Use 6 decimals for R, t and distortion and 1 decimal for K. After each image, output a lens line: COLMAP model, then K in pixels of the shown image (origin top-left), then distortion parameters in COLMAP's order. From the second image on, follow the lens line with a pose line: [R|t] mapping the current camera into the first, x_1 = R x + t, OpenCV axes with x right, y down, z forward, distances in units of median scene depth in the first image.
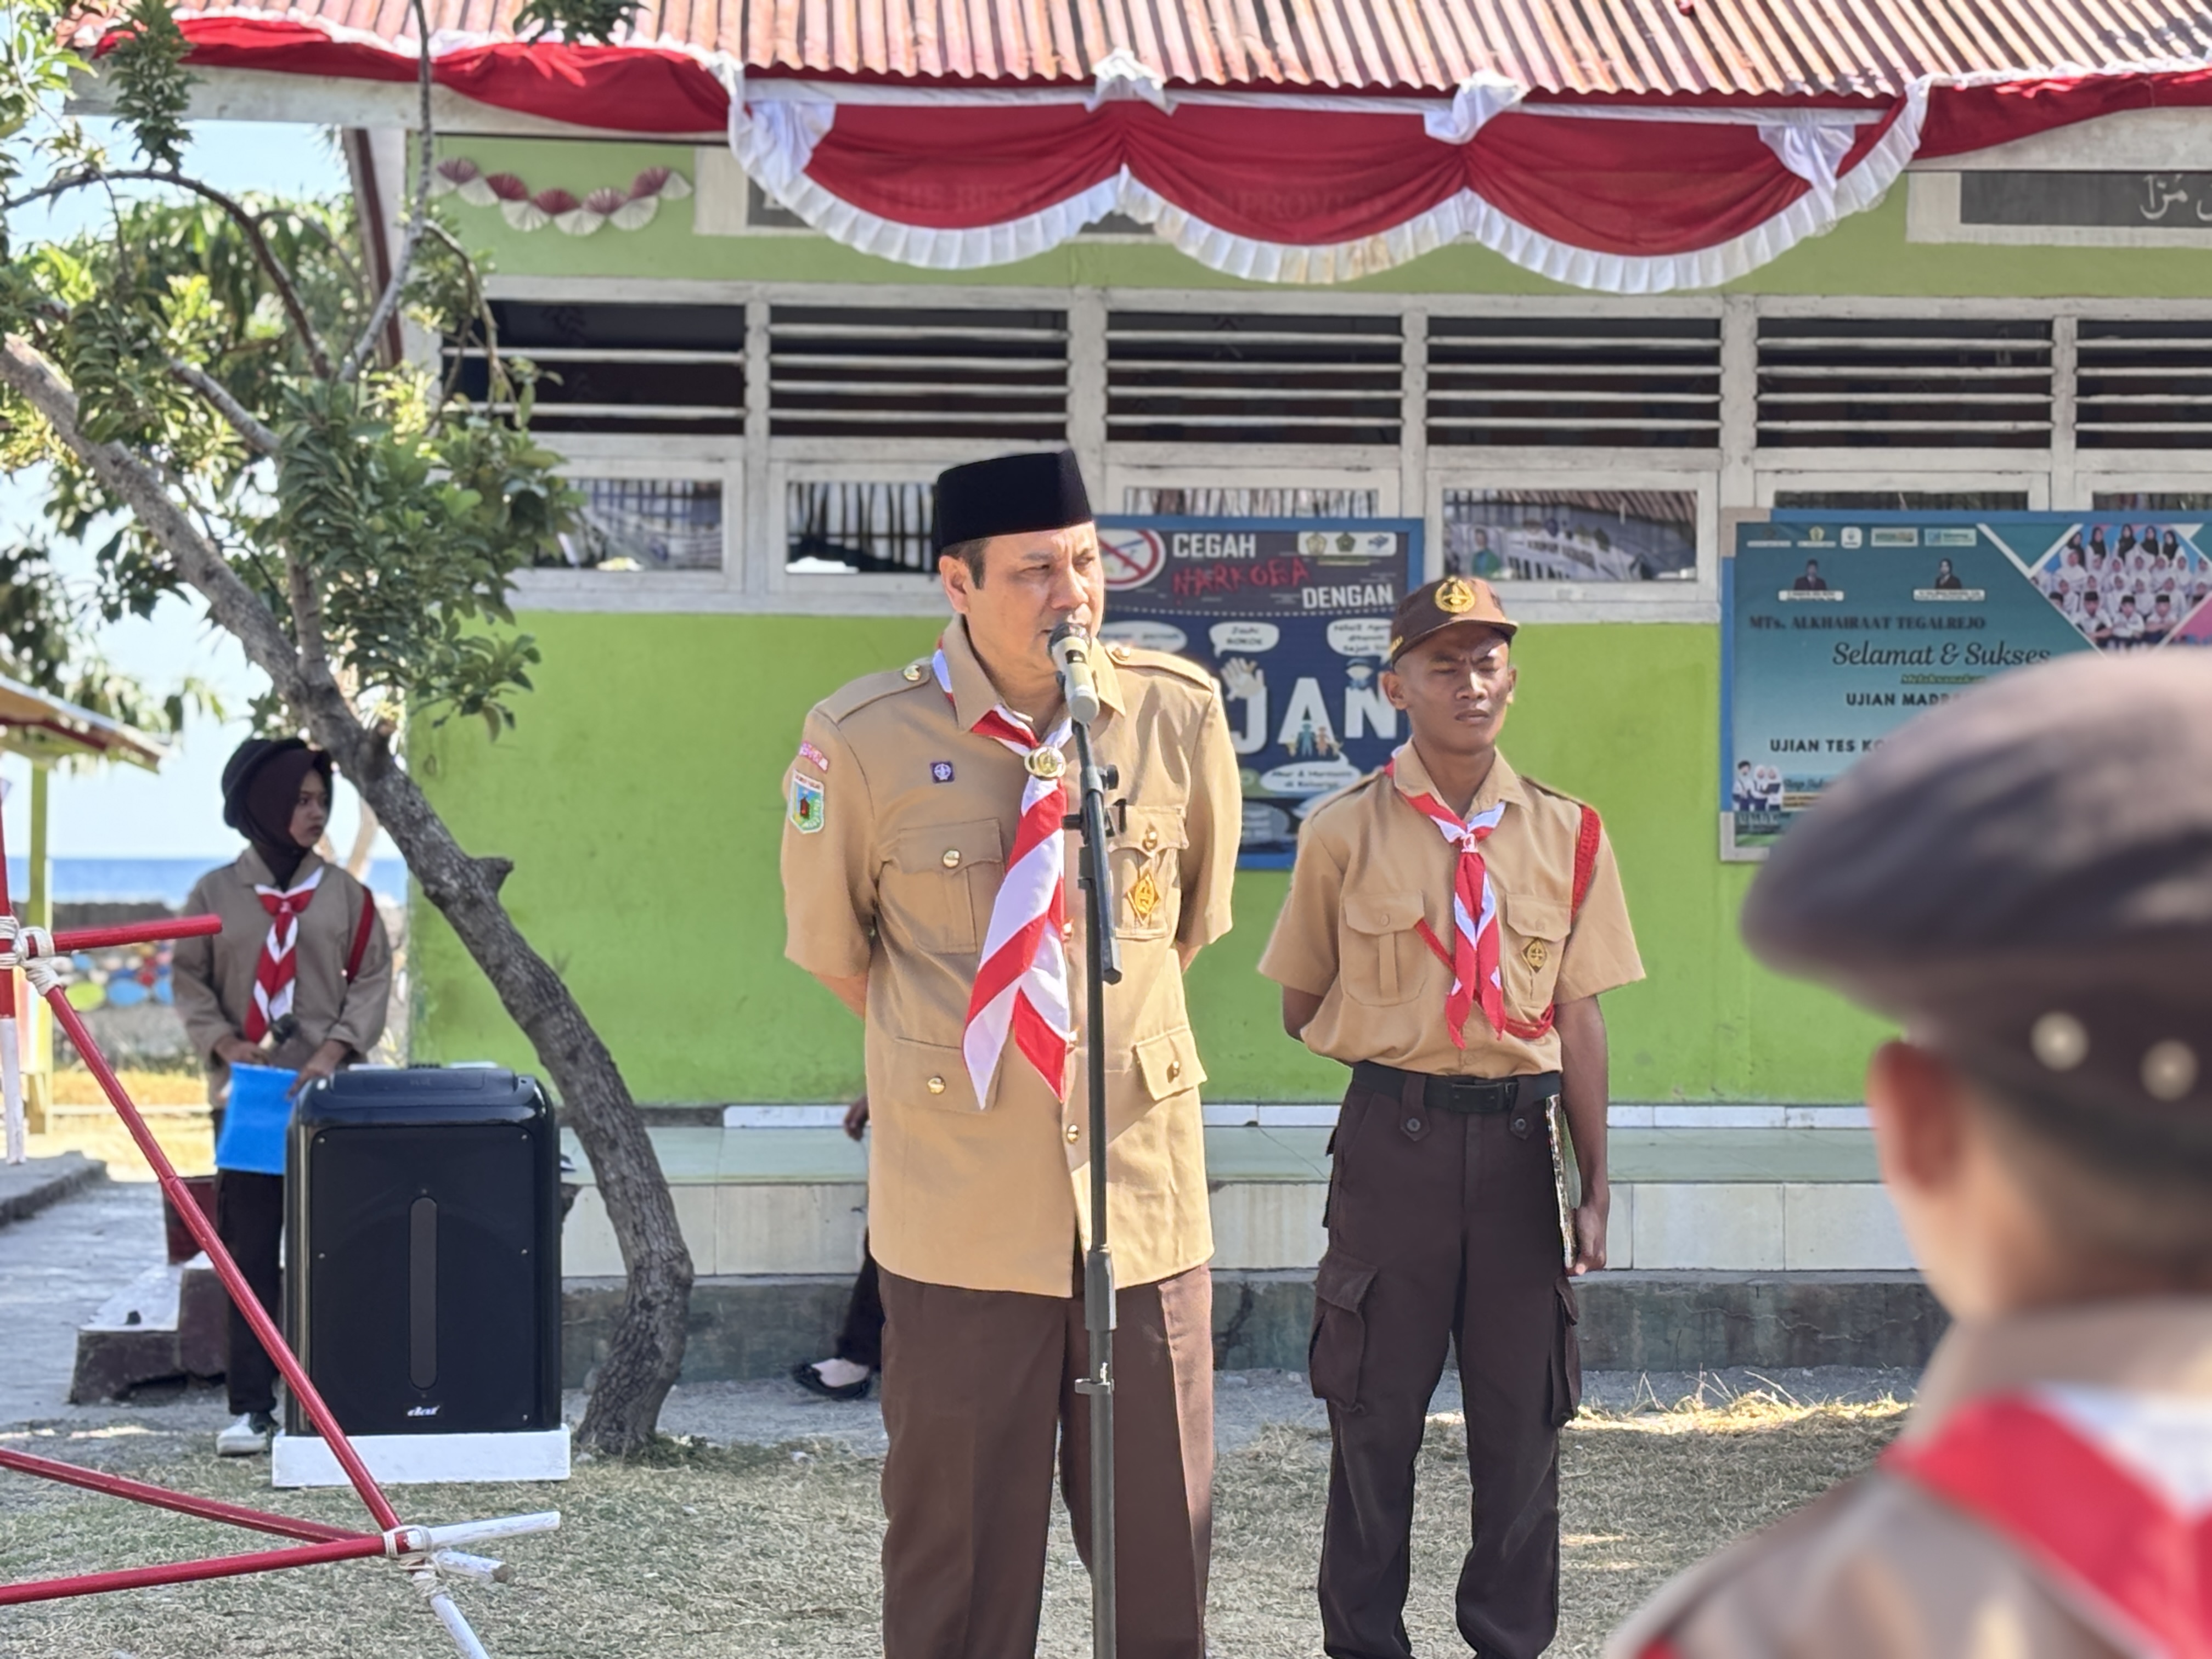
lens RADIAL K [[5122.1, 0, 1031.9], [0, 5122.1, 823.9], [0, 0, 1]] dist [0.166834, -1.575244]
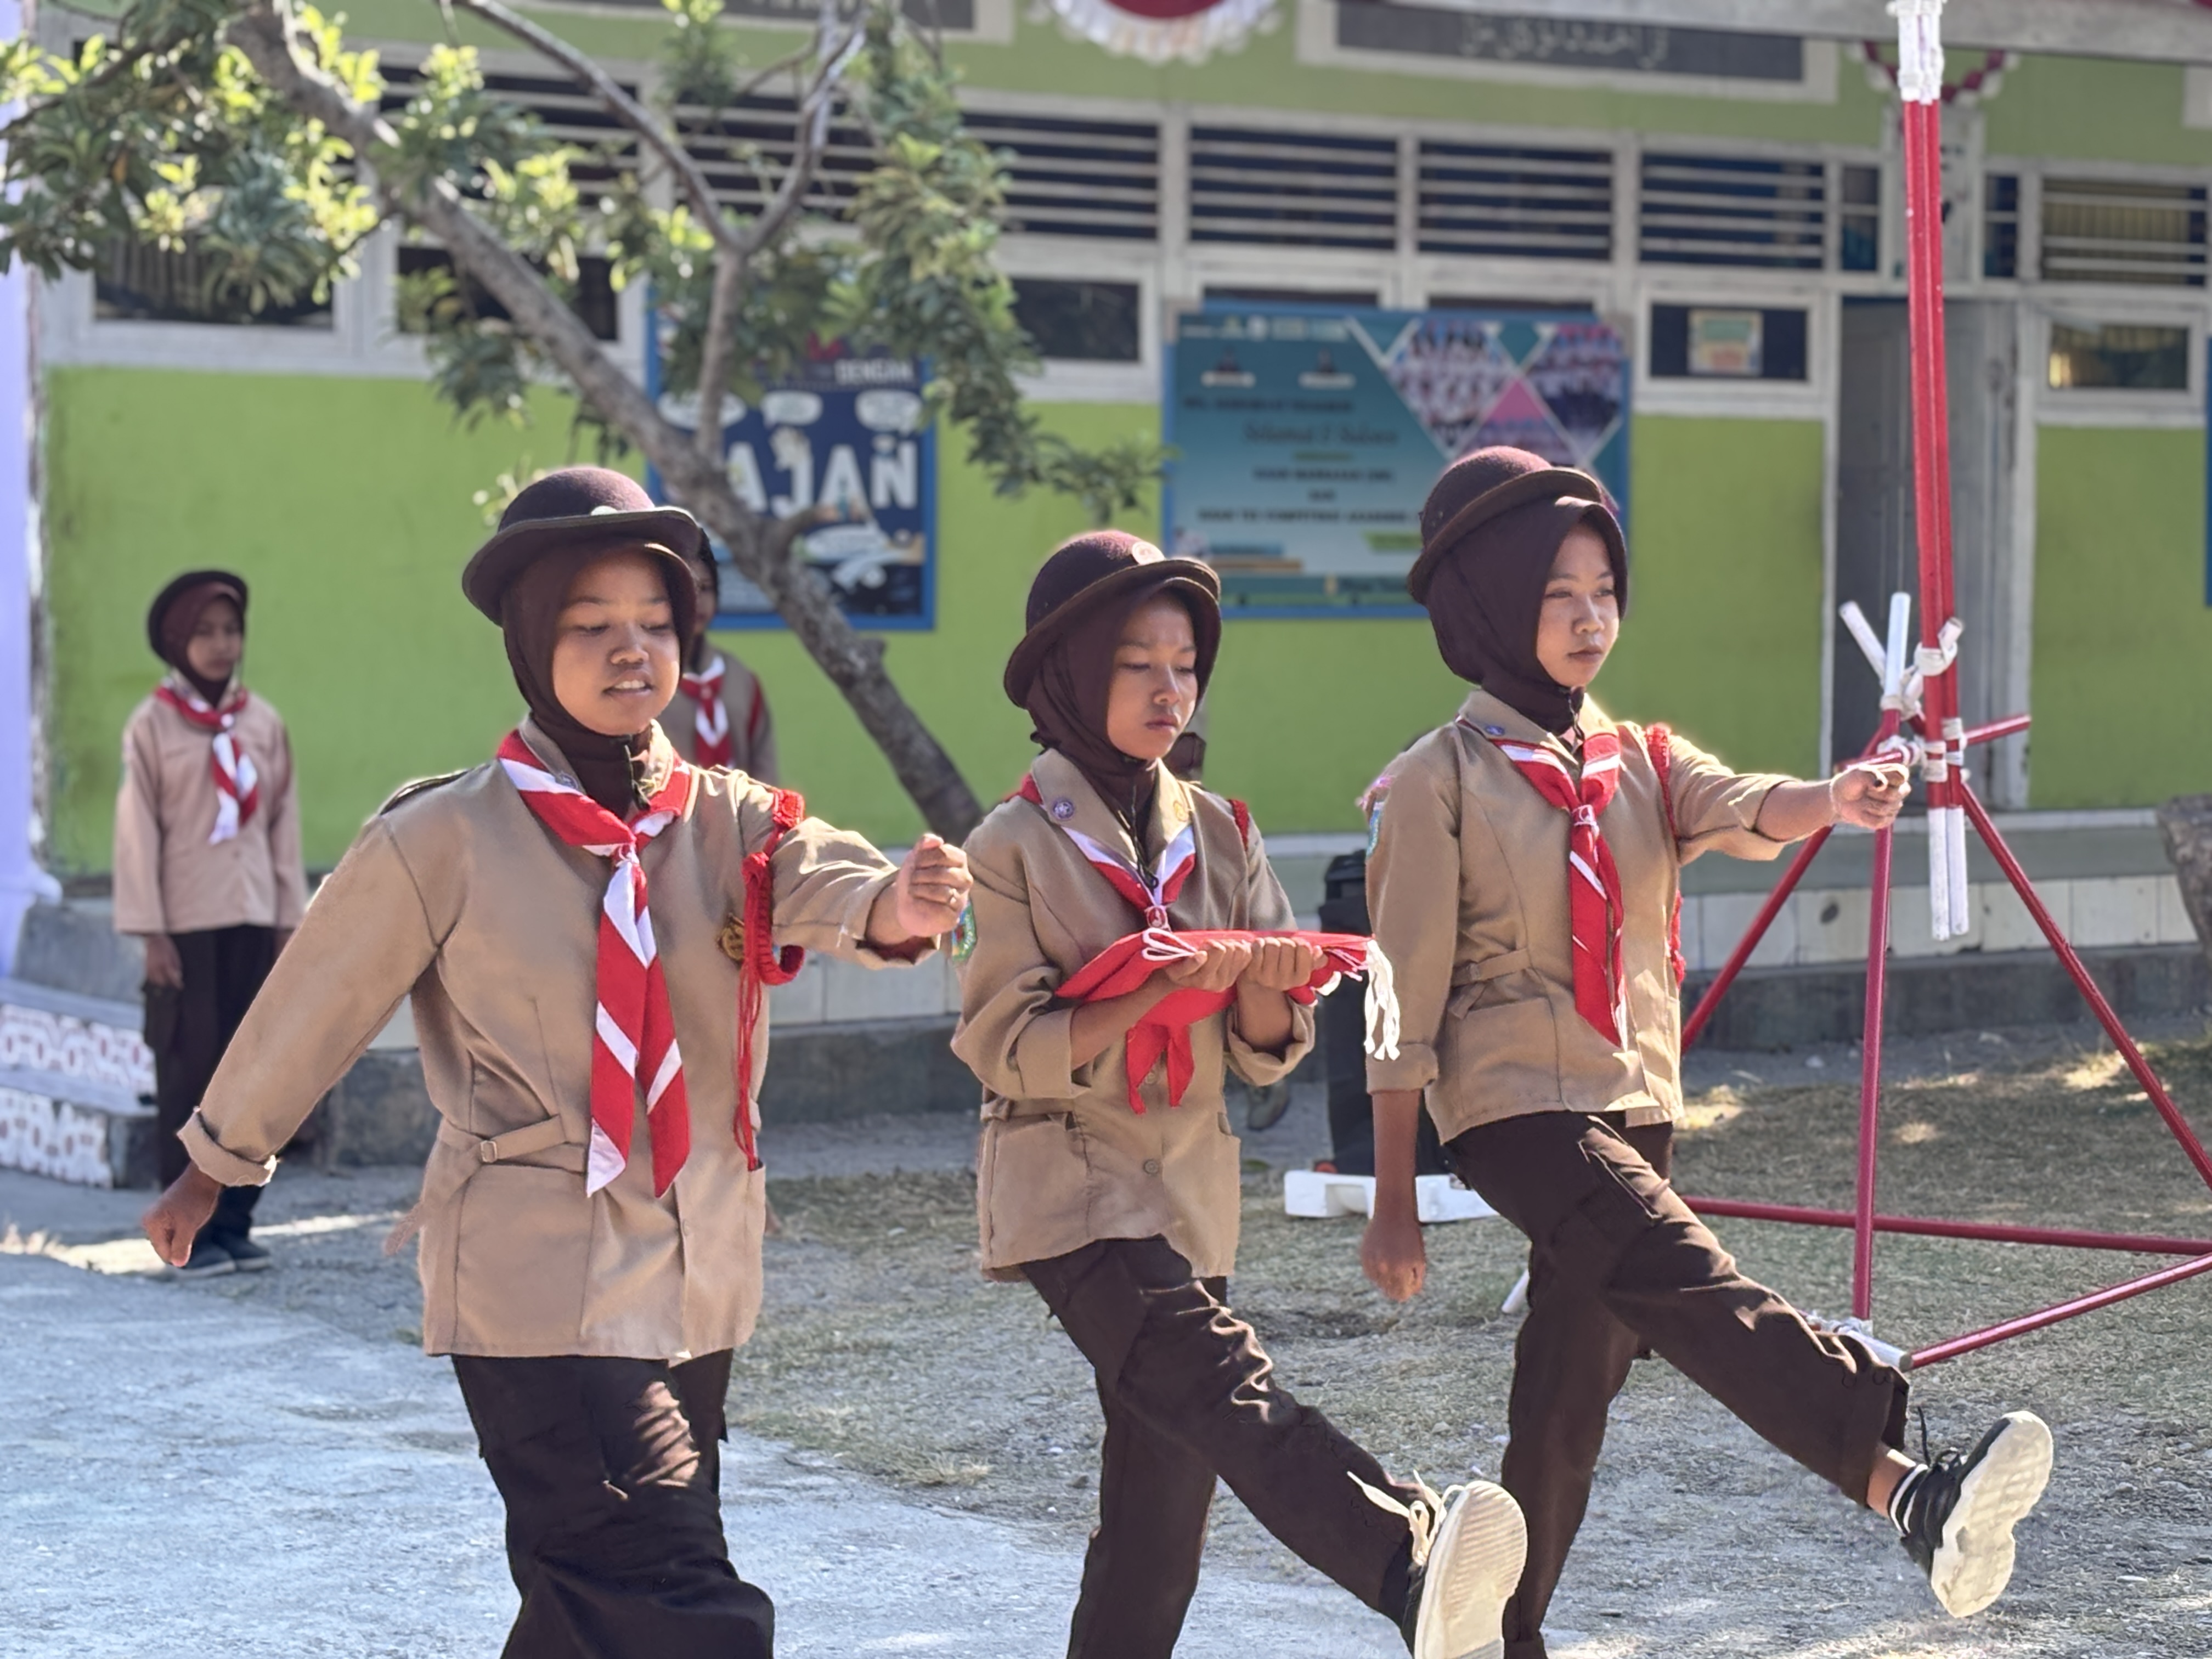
lens RADIAL K [[5122.1, 0, 1031.9], [0, 5122.1, 823.9], [0, 0, 1]] dist [0.166834, -1.575244]
pose [[0.841807, -0.026130, 0.539146, -0.482708], [-0.006273, 0.998287, 0.058177, -0.012857], [-0.539742, -0.052356, 0.840201, 0.088645]]
